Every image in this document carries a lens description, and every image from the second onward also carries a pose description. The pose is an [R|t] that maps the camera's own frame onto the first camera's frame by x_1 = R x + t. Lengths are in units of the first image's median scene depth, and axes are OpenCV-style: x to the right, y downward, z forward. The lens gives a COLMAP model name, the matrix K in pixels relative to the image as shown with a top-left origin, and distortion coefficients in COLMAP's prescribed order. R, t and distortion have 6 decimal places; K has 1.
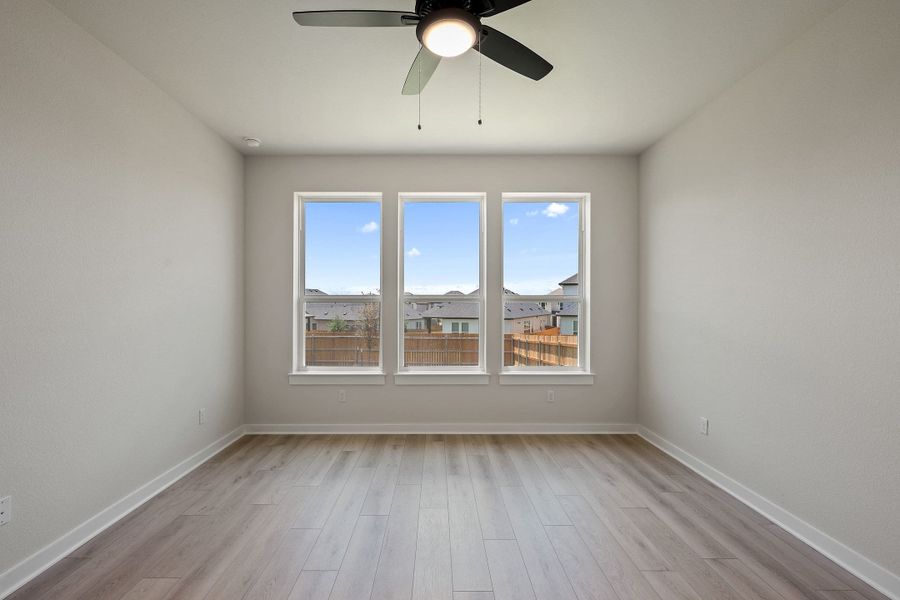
lens RADIAL K [[401.3, 0, 437.0], [0, 401.3, 304.4], [0, 0, 1]] dist [-0.002578, -0.000108]
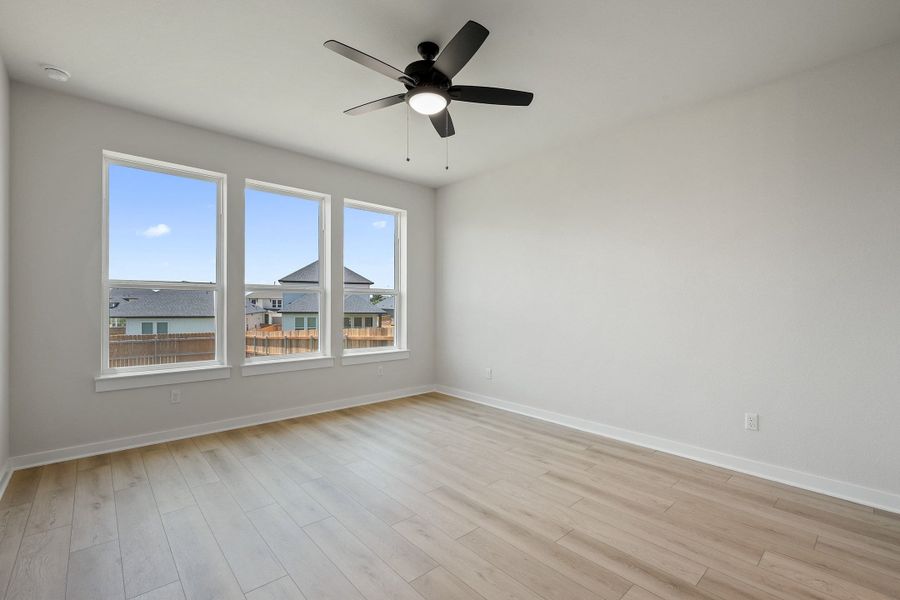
lens RADIAL K [[396.8, 0, 450.0], [0, 396.8, 300.0], [0, 0, 1]] dist [-0.002014, -0.000079]
pose [[0.742986, 0.010005, 0.669233, -0.400154], [-0.006551, 0.999949, -0.007677, 0.021734], [-0.669275, 0.001320, 0.743013, -0.047325]]
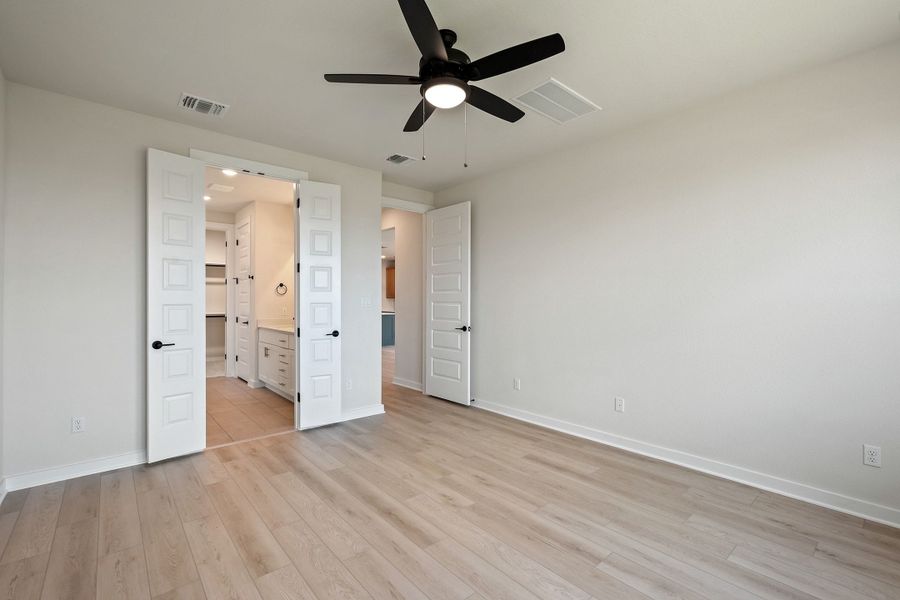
lens RADIAL K [[396.8, 0, 450.0], [0, 396.8, 300.0], [0, 0, 1]] dist [-0.002014, -0.000079]
pose [[-0.760829, -0.006047, -0.648925, 0.396743], [-0.002291, 0.999975, -0.006632, 0.005048], [0.648949, -0.003559, -0.760824, 0.922958]]
